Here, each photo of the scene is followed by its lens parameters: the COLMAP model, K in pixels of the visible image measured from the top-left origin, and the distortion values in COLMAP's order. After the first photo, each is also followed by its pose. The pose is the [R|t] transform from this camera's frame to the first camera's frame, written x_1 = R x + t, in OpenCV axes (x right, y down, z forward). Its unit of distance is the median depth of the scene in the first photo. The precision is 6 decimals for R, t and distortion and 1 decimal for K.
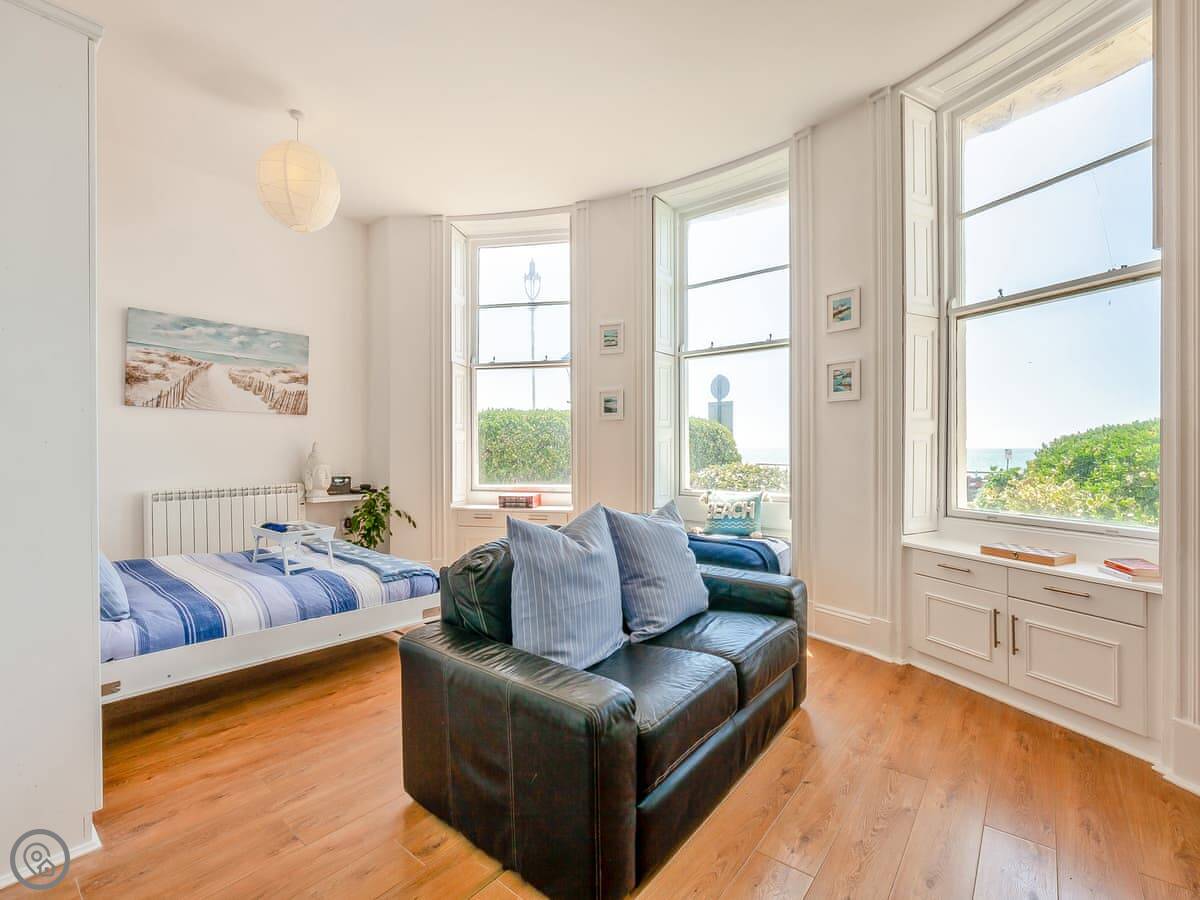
lens RADIAL K [[553.0, 0, 604.2], [0, 553.0, 445.8], [0, 0, 1]] dist [-0.004942, -0.001045]
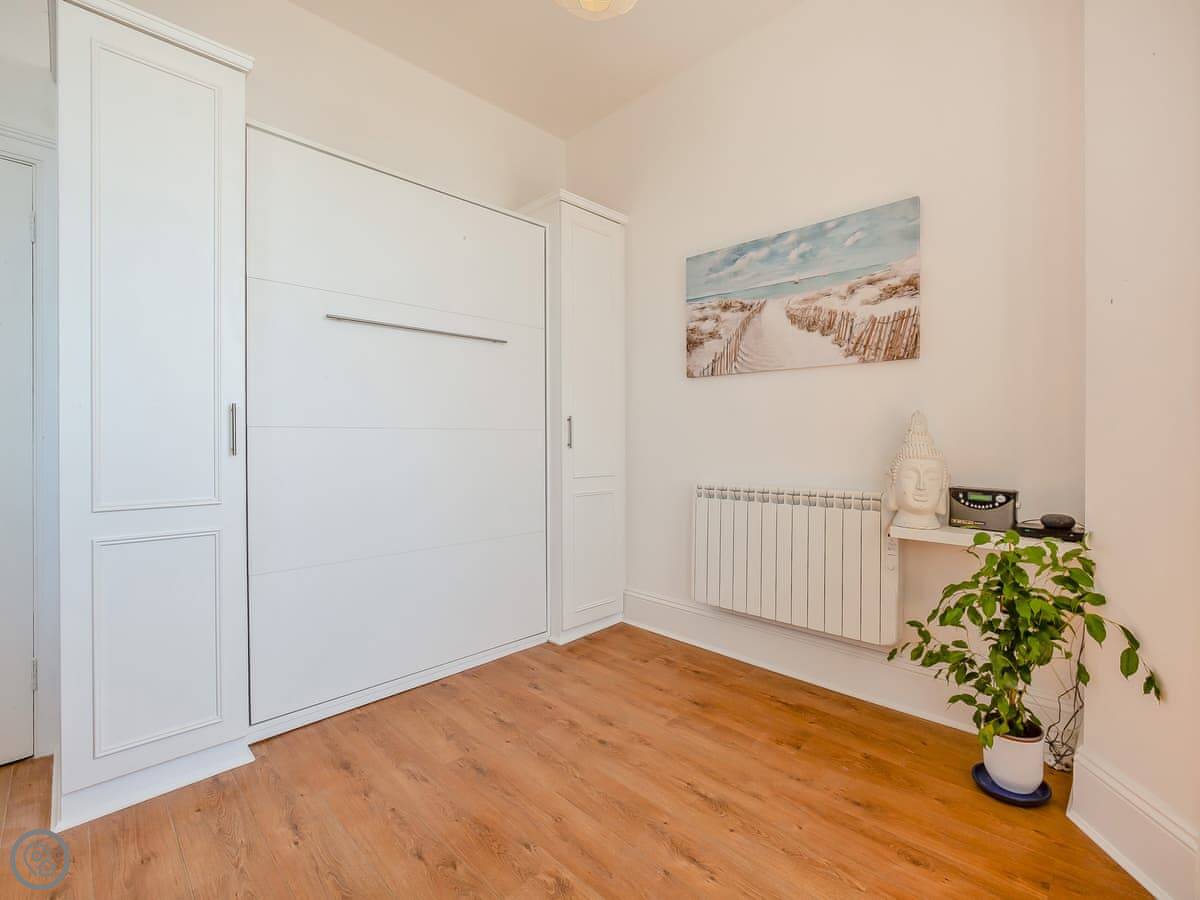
lens RADIAL K [[553.0, 0, 606.6], [0, 553.0, 446.5], [0, 0, 1]] dist [-0.004942, -0.001045]
pose [[-0.099141, 0.010883, -0.995014, -0.019795], [0.004808, 0.999934, 0.010458, 0.018264], [0.995062, -0.003747, -0.099187, 0.816232]]
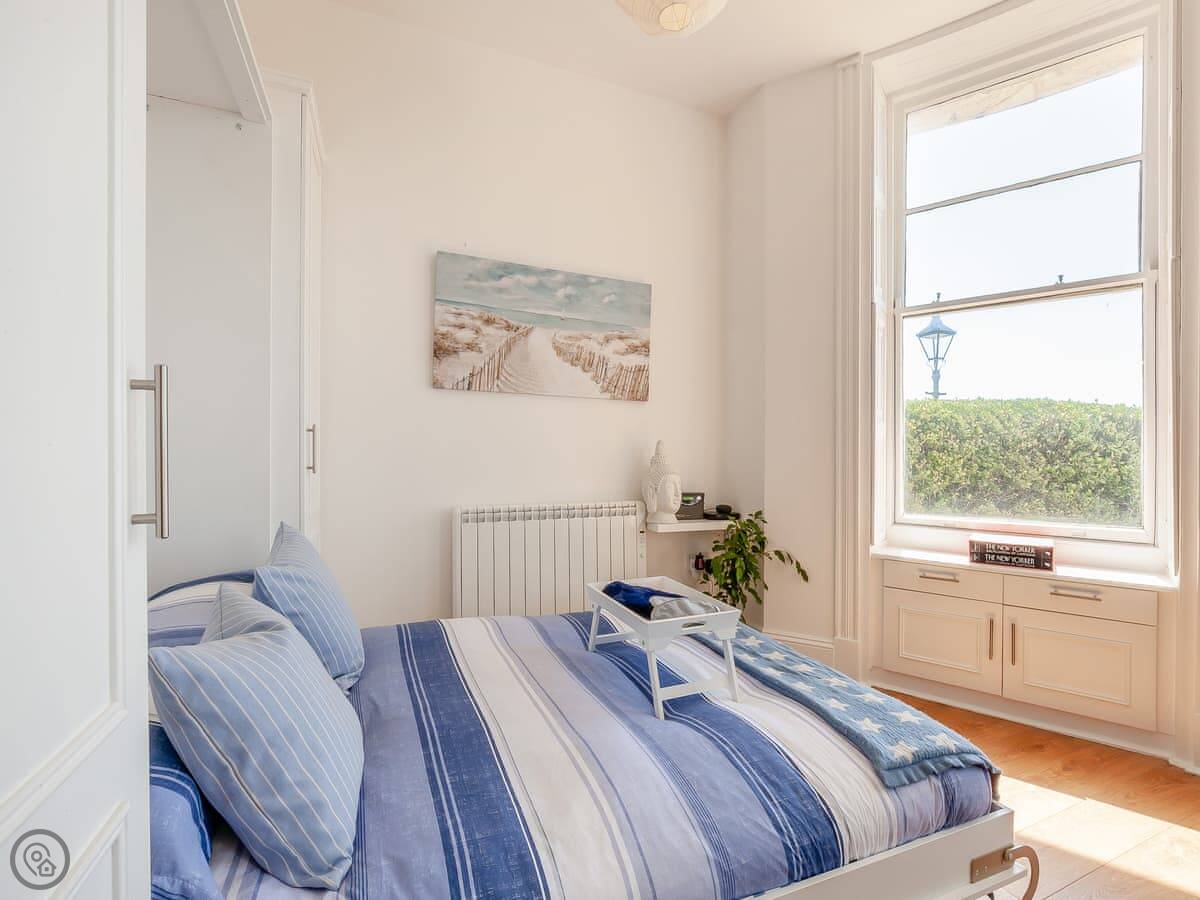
lens RADIAL K [[553.0, 0, 607.2], [0, 553.0, 455.9], [0, 0, 1]] dist [-0.004942, -0.001045]
pose [[0.883884, 0.010570, -0.467587, -0.277722], [-0.007602, 0.999937, 0.008233, 0.007003], [0.467645, -0.003723, 0.883909, 0.394562]]
